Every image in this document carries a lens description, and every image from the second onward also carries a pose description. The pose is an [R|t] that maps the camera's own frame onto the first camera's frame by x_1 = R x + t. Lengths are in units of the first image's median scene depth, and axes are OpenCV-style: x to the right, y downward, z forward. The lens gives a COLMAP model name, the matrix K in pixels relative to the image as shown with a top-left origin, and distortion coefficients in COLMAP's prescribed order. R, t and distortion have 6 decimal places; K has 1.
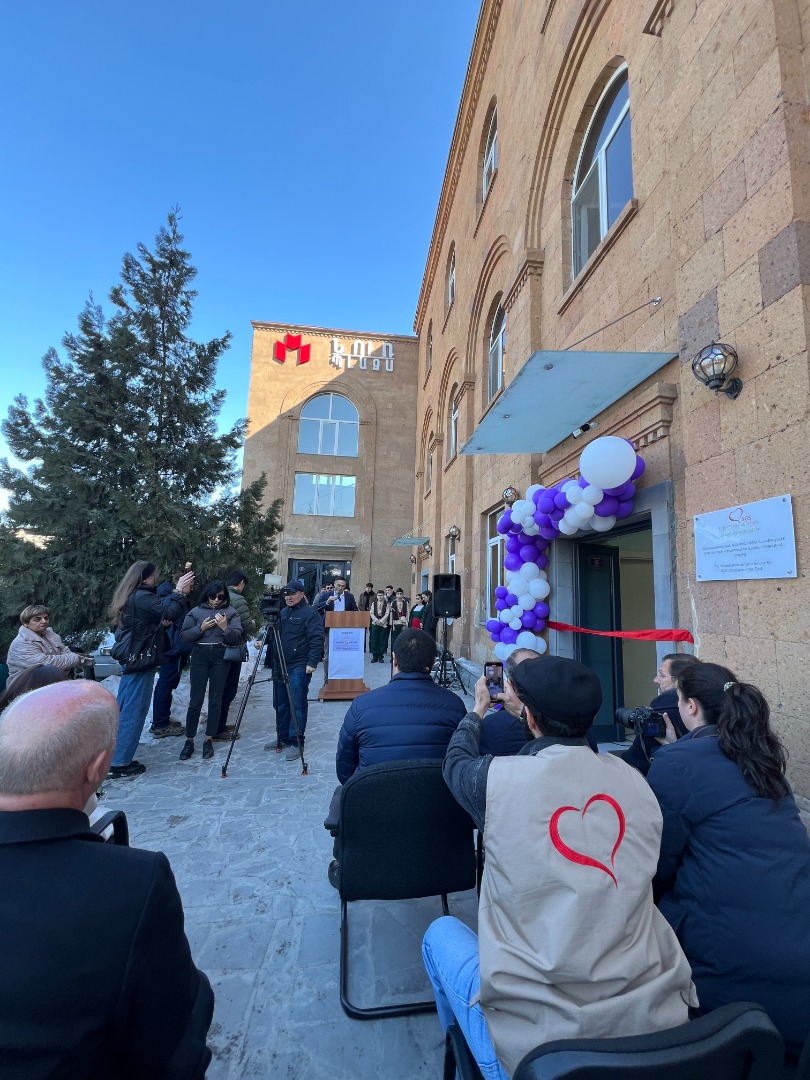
lens RADIAL K [[433.8, 0, 404.6], [0, 433.8, 538.1], [0, 0, 1]] dist [0.000616, -0.002141]
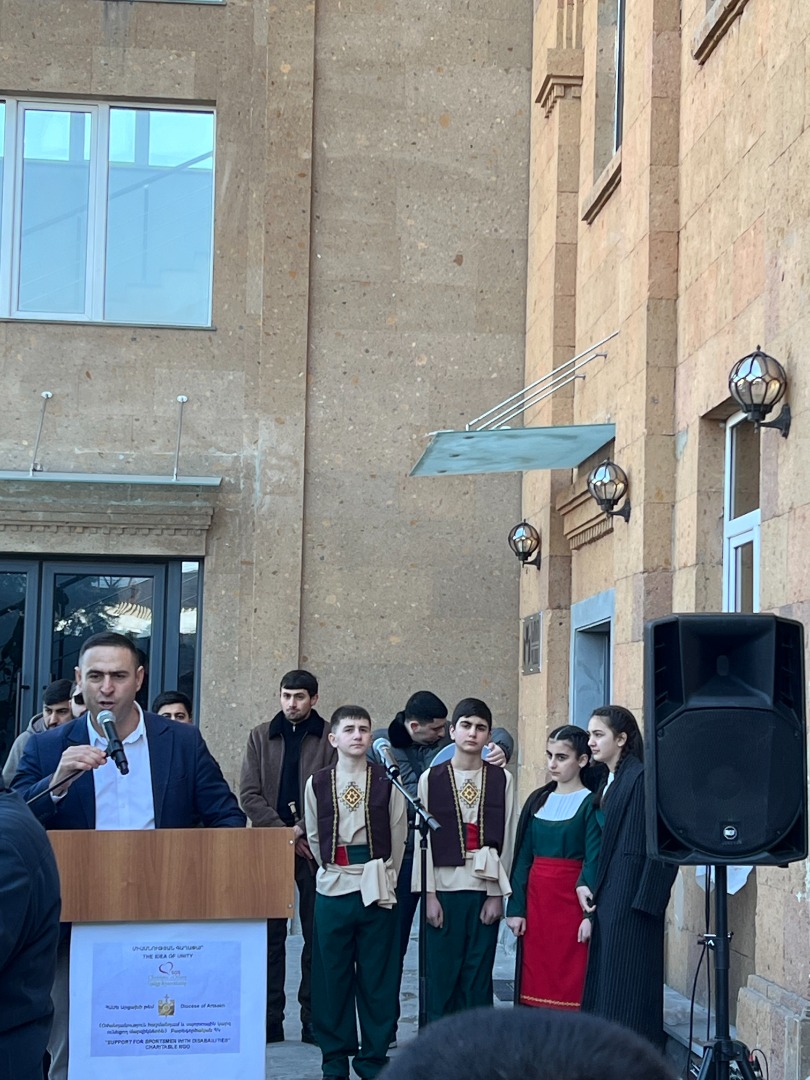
lens RADIAL K [[2181.6, 0, 405.9], [0, 2181.6, 540.8], [0, 0, 1]] dist [0.264719, 0.000000]
pose [[0.999308, -0.014316, -0.034325, -0.001895], [0.015798, 0.998937, 0.043312, 0.015329], [0.033668, -0.043824, 0.998472, 0.131674]]
